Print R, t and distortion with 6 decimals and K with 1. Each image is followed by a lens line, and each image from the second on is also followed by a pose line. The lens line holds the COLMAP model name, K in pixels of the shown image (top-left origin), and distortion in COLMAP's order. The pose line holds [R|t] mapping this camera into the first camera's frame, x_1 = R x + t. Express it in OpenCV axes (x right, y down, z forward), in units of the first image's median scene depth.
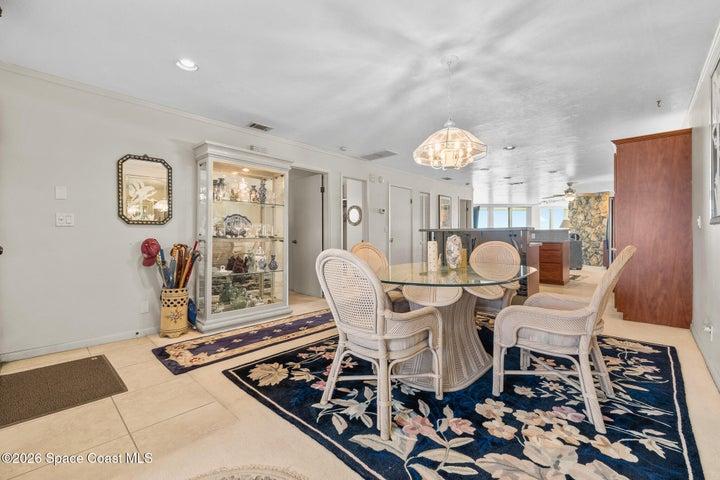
lens RADIAL K [[303.2, 0, 353.2], [0, 303.2, 236.8], [0, 0, 1]] dist [0.000853, 0.000324]
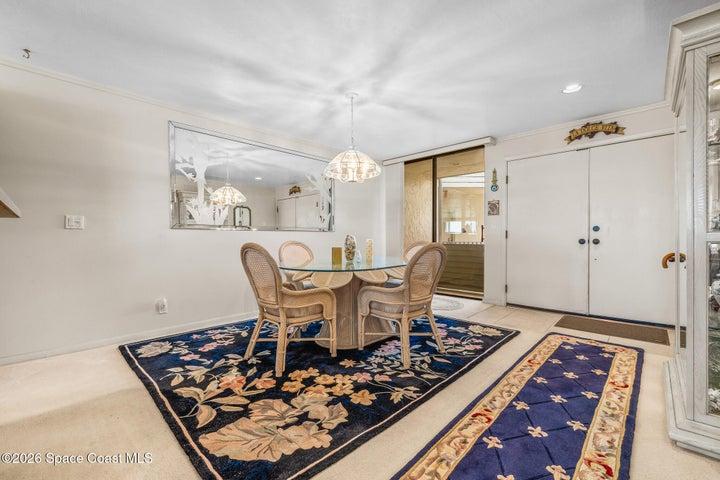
lens RADIAL K [[303.2, 0, 356.6], [0, 303.2, 243.8], [0, 0, 1]] dist [0.000853, 0.000324]
pose [[-0.999947, 0.004775, 0.009155, 0.241452], [0.004989, 0.999711, 0.023502, 0.001851], [-0.009040, 0.023547, -0.999682, 1.885755]]
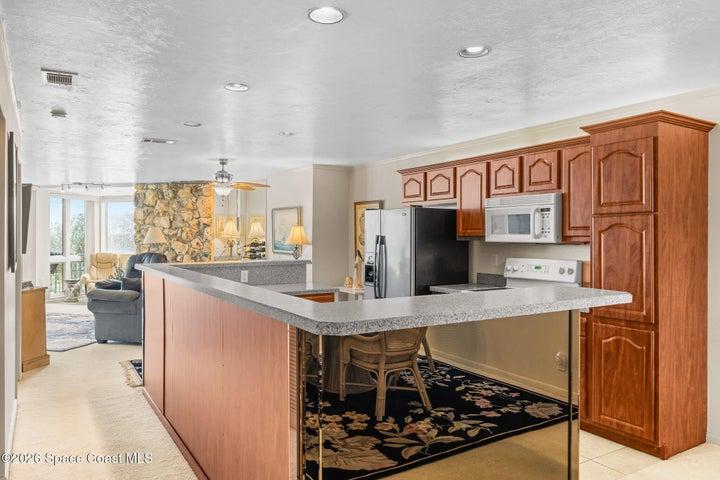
lens RADIAL K [[517.4, 0, 345.2], [0, 517.4, 236.9], [0, 0, 1]] dist [0.002056, -0.001312]
pose [[0.267896, 0.000734, 0.963448, -0.134928], [0.000335, 1.000000, -0.000855, -0.137286], [-0.963448, 0.000552, 0.267895, 1.630733]]
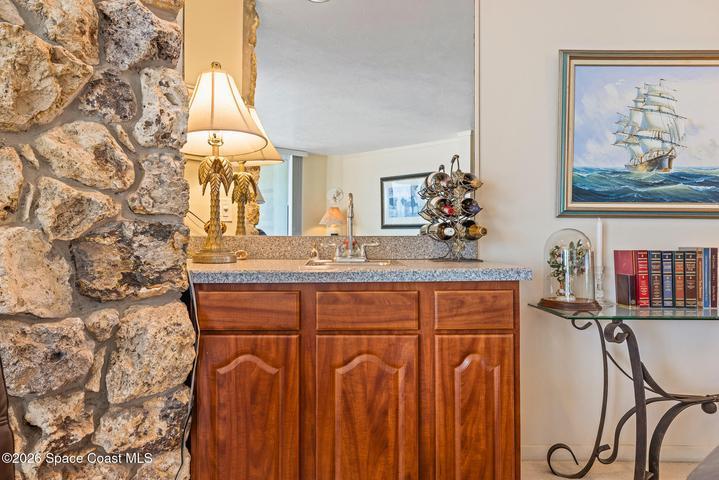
lens RADIAL K [[483.3, 0, 357.7], [0, 483.3, 236.6], [0, 0, 1]] dist [0.004387, 0.002458]
pose [[-0.702780, 0.000103, 0.711408, 2.243161], [0.001835, 0.999997, 0.001668, -0.018919], [-0.711405, 0.002478, -0.702778, 3.550095]]
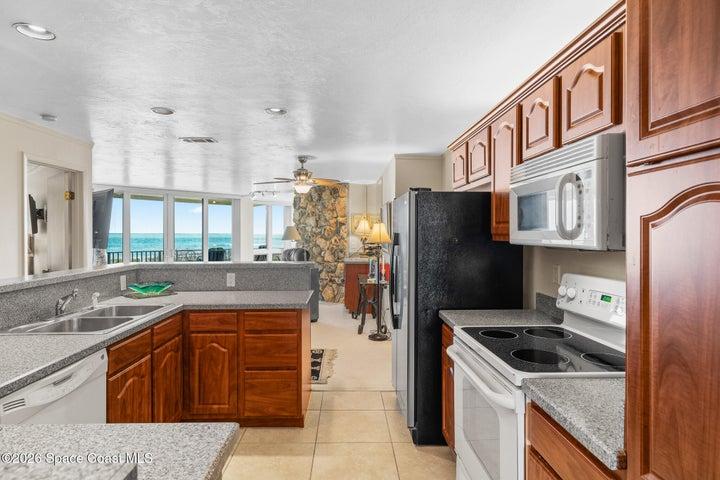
lens RADIAL K [[406.9, 0, 354.5], [0, 406.9, 234.0], [0, 0, 1]] dist [0.026960, 0.000520]
pose [[0.705046, 0.000204, 0.709161, 0.846989], [0.000941, 0.999999, -0.001224, -0.140193], [-0.709161, 0.001530, 0.705045, 1.318686]]
